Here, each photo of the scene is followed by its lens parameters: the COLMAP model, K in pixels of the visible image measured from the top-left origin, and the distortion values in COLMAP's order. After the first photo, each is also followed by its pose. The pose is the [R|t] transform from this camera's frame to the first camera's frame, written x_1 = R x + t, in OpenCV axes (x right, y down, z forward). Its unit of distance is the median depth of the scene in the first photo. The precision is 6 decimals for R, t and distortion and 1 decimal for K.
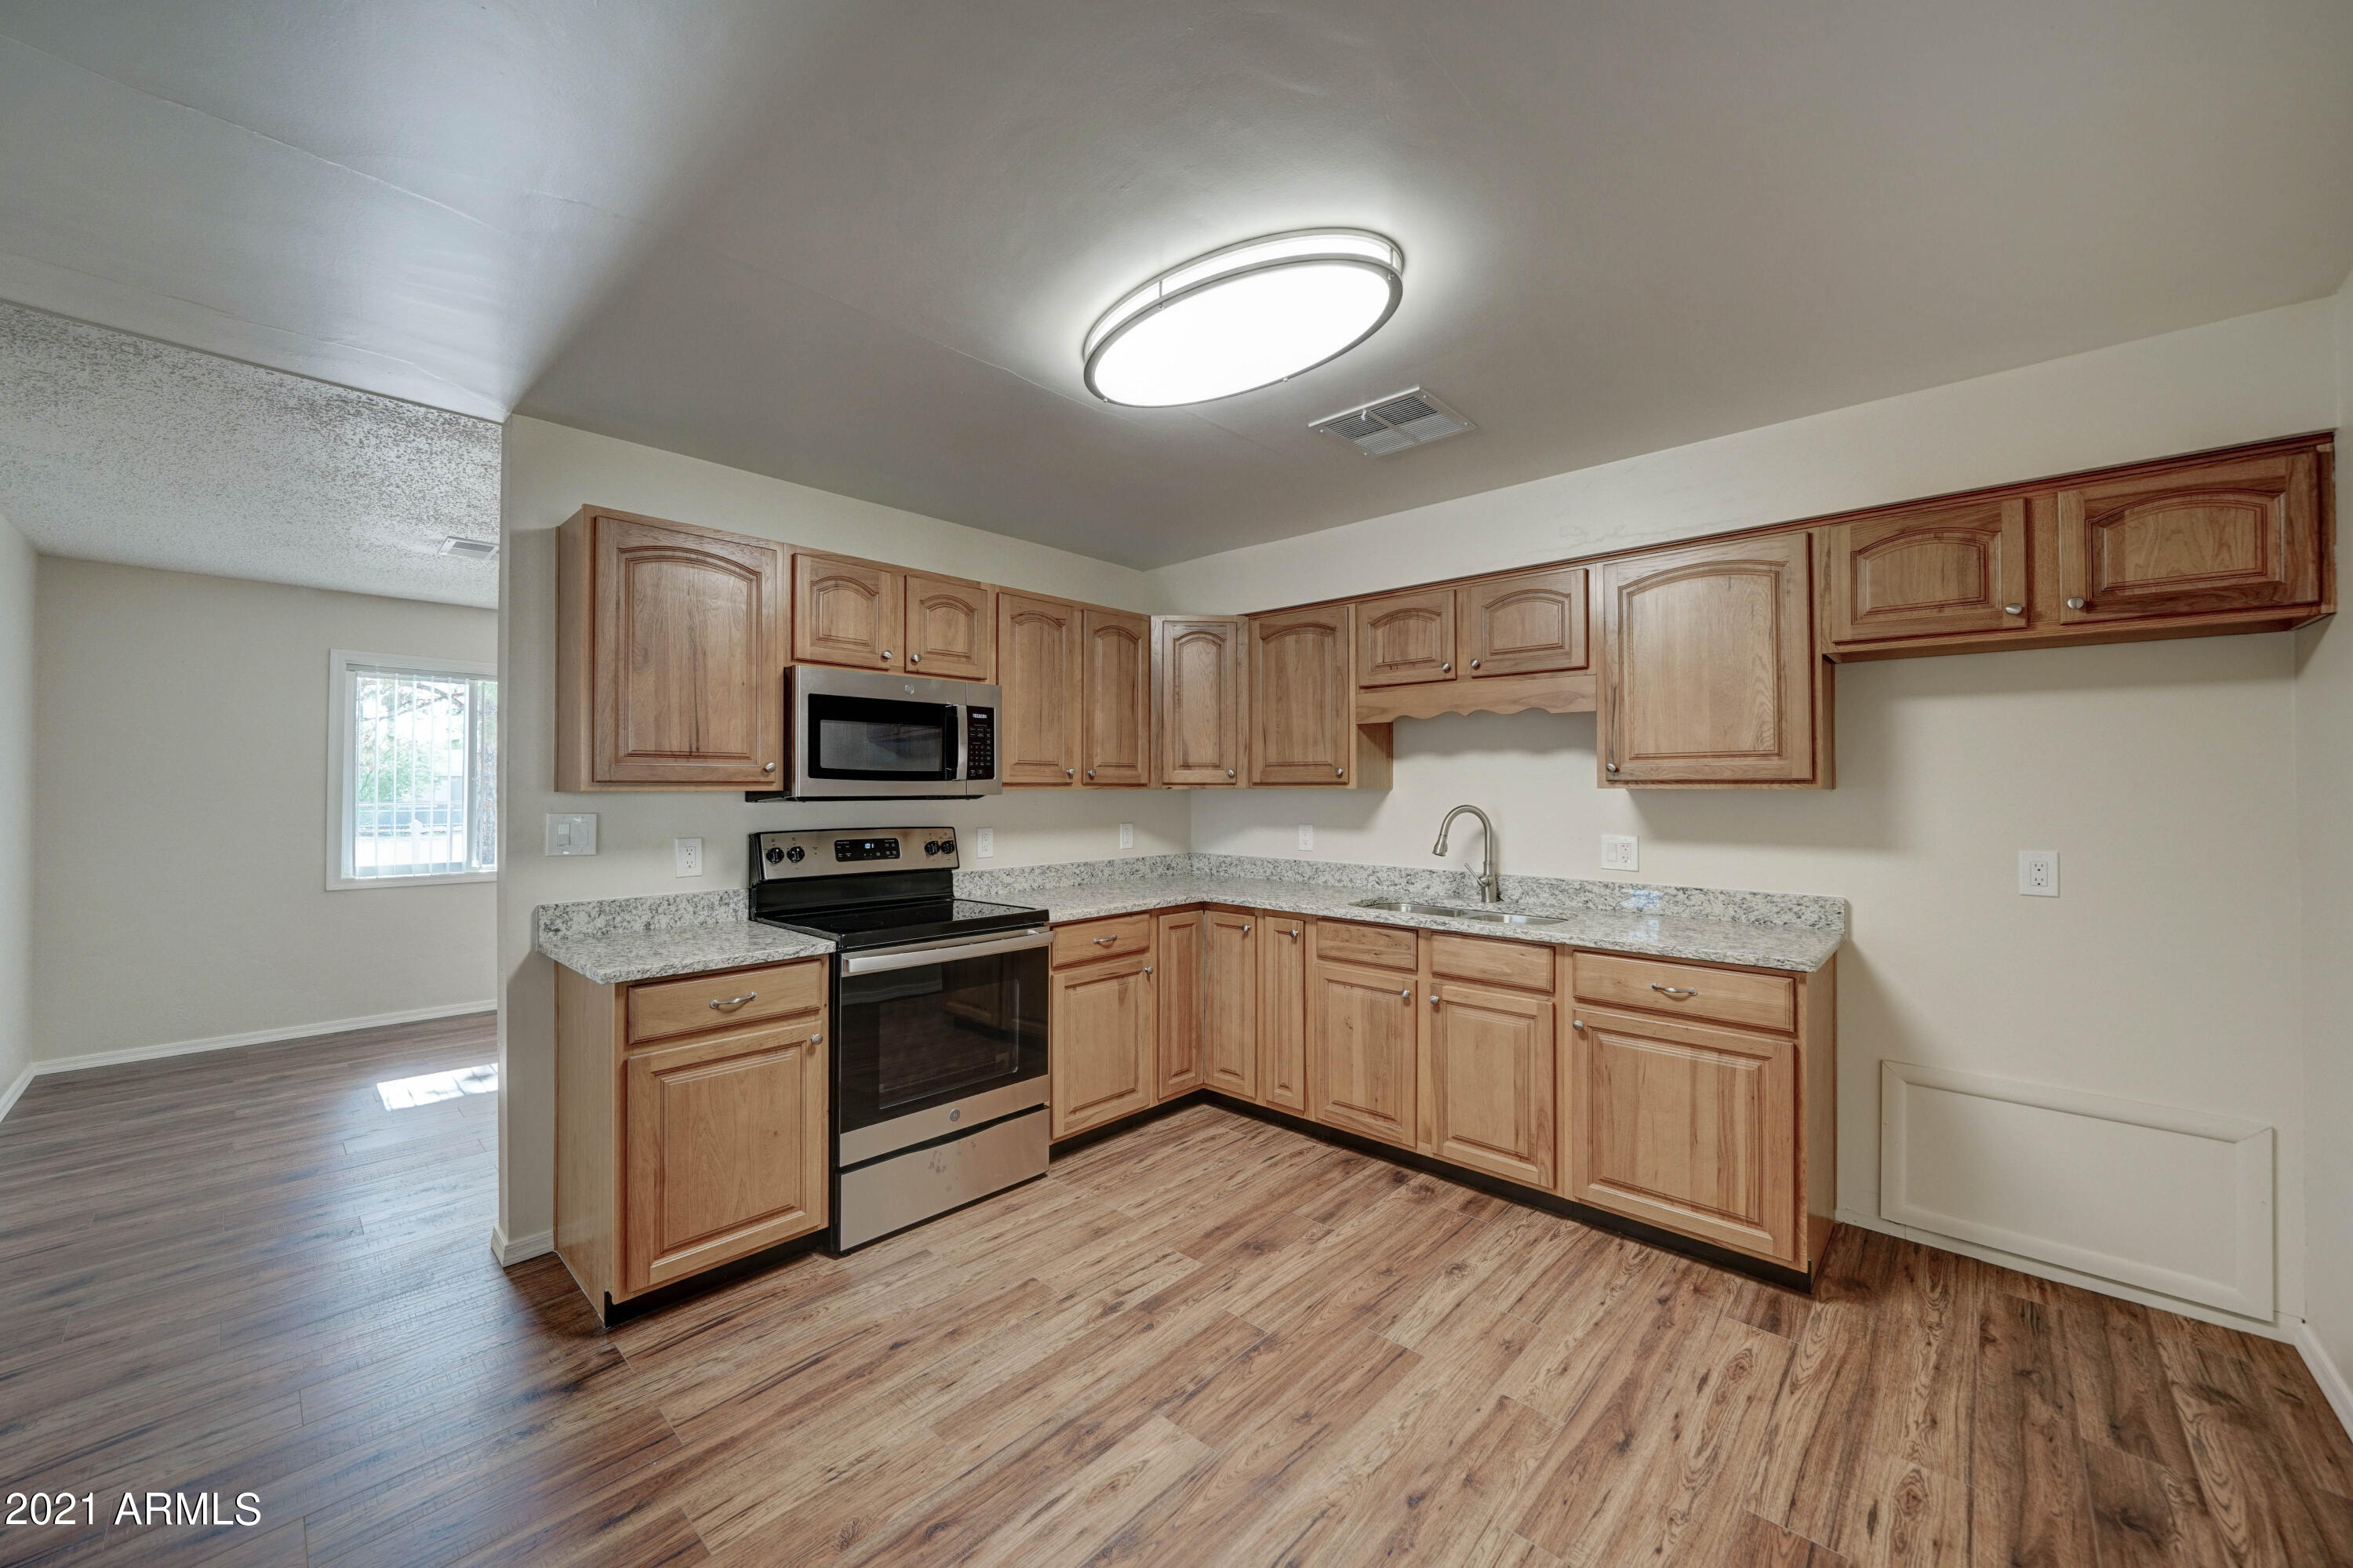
lens RADIAL K [[908.5, 0, 1118.5], [0, 908.5, 773.4], [0, 0, 1]] dist [-0.014356, 0.002120]
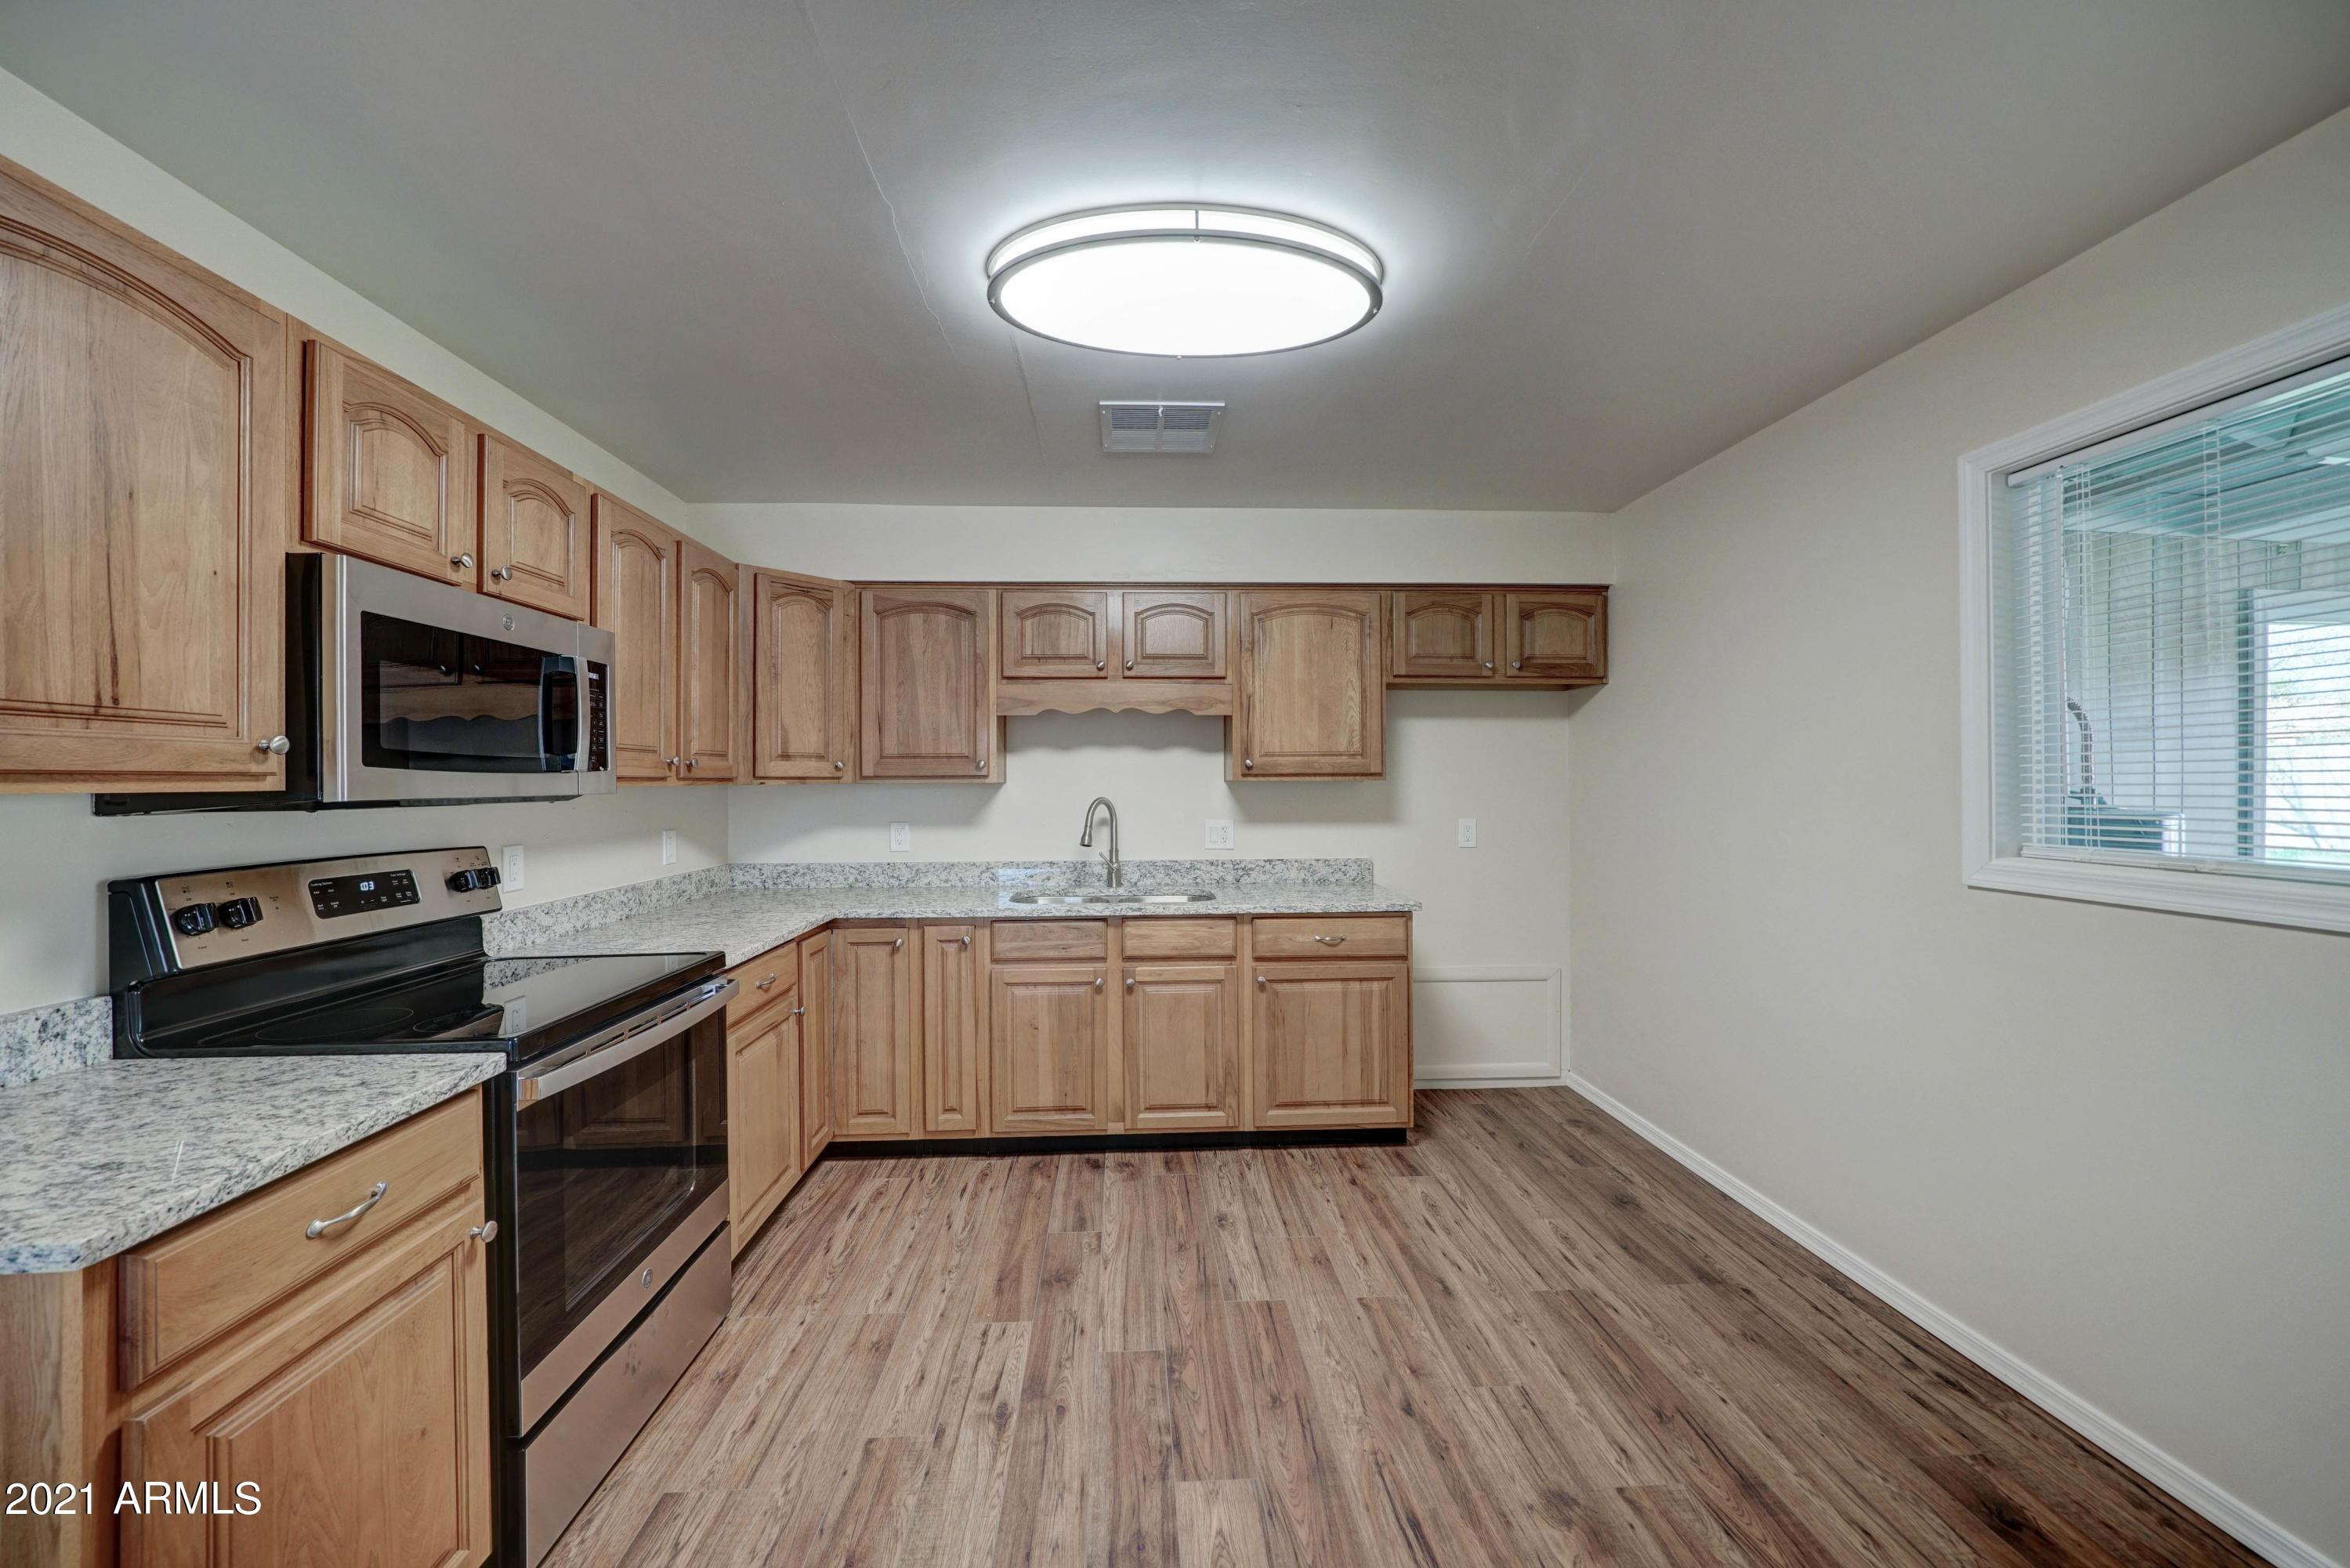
lens RADIAL K [[907.3, 0, 1164.2], [0, 907.3, 775.2], [0, 0, 1]] dist [-0.014356, 0.002120]
pose [[0.661337, 0.000702, 0.750089, -0.427333], [-0.005434, 0.999978, 0.003855, 0.005523], [-0.750069, -0.006626, 0.661326, 0.288363]]
